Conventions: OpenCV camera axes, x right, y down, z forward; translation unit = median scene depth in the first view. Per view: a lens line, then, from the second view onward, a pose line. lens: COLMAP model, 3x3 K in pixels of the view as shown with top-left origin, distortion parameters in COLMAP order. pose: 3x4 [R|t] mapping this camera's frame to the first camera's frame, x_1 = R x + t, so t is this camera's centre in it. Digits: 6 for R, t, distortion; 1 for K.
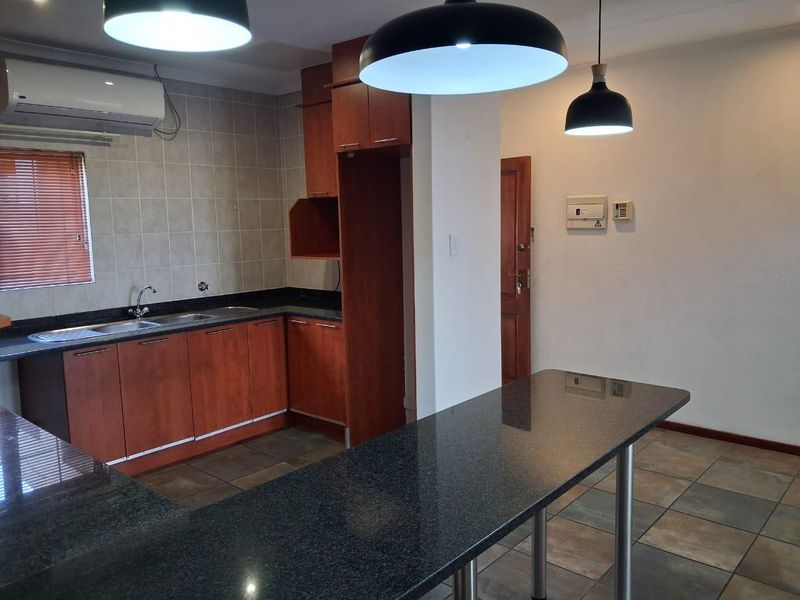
lens RADIAL K [[626.7, 0, 406.6], [0, 626.7, 299.4], [0, 0, 1]] dist [0.024685, -0.060572]
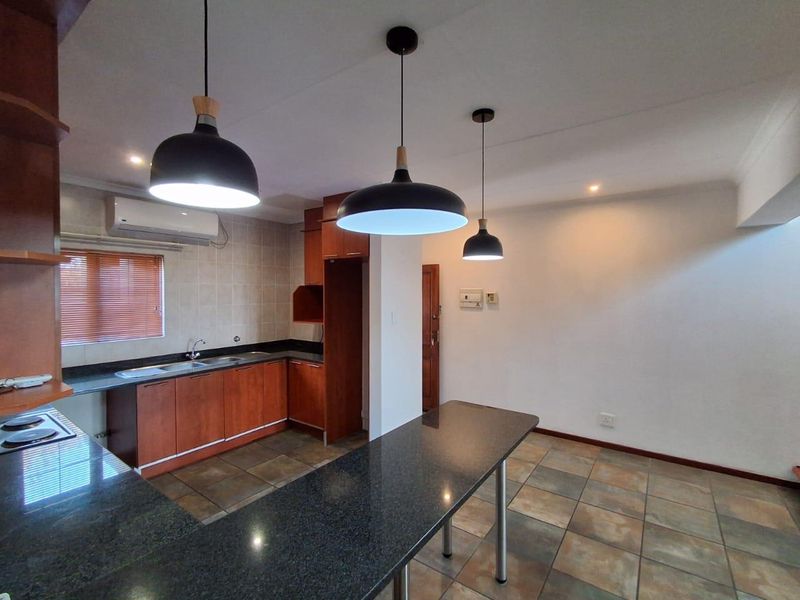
lens RADIAL K [[363.2, 0, 399.2], [0, 363.2, 300.3], [0, 0, 1]] dist [-0.019067, 0.001180]
pose [[0.995470, 0.020449, 0.092846, -0.000131], [-0.010643, 0.994426, -0.104900, -0.030859], [-0.094474, 0.103437, 0.990139, 0.048577]]
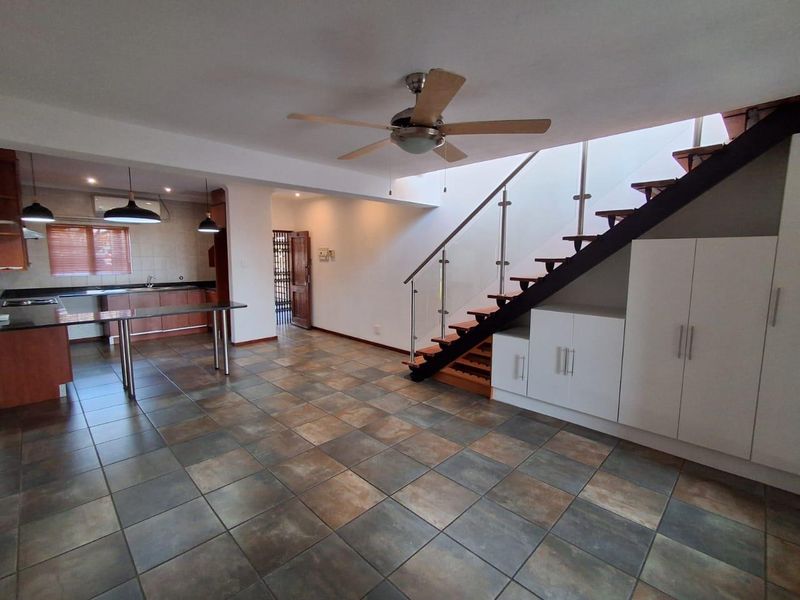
lens RADIAL K [[363.2, 0, 403.8], [0, 363.2, 300.5], [0, 0, 1]] dist [-0.019067, 0.001180]
pose [[0.998407, 0.034328, -0.044788, 0.816759], [-0.034713, 0.999367, -0.007845, 0.064579], [0.044490, 0.009387, 0.998966, -0.555303]]
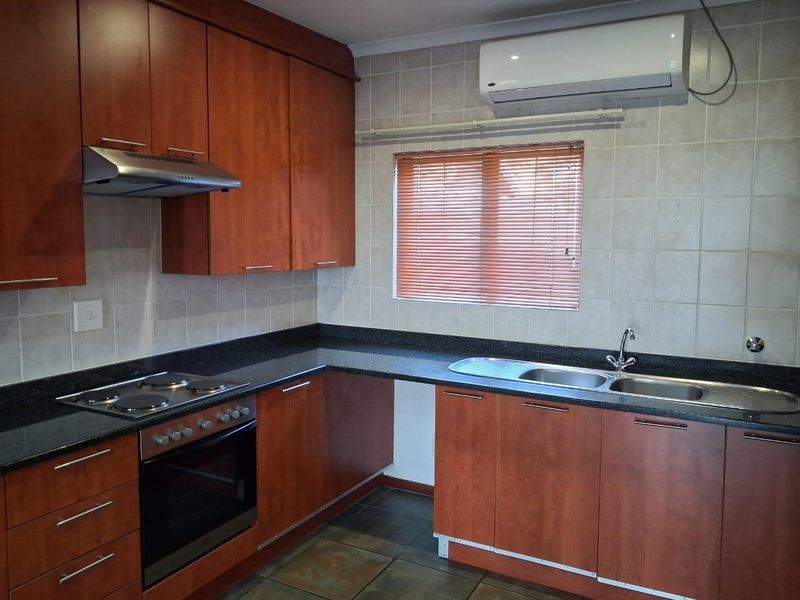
lens RADIAL K [[626.7, 0, 402.5], [0, 626.7, 296.6], [0, 0, 1]] dist [0.024685, -0.060572]
pose [[0.223076, 0.120378, -0.967340, 0.202705], [-0.133842, 0.986730, 0.091926, -0.090699], [0.965569, 0.108965, 0.236227, 0.646127]]
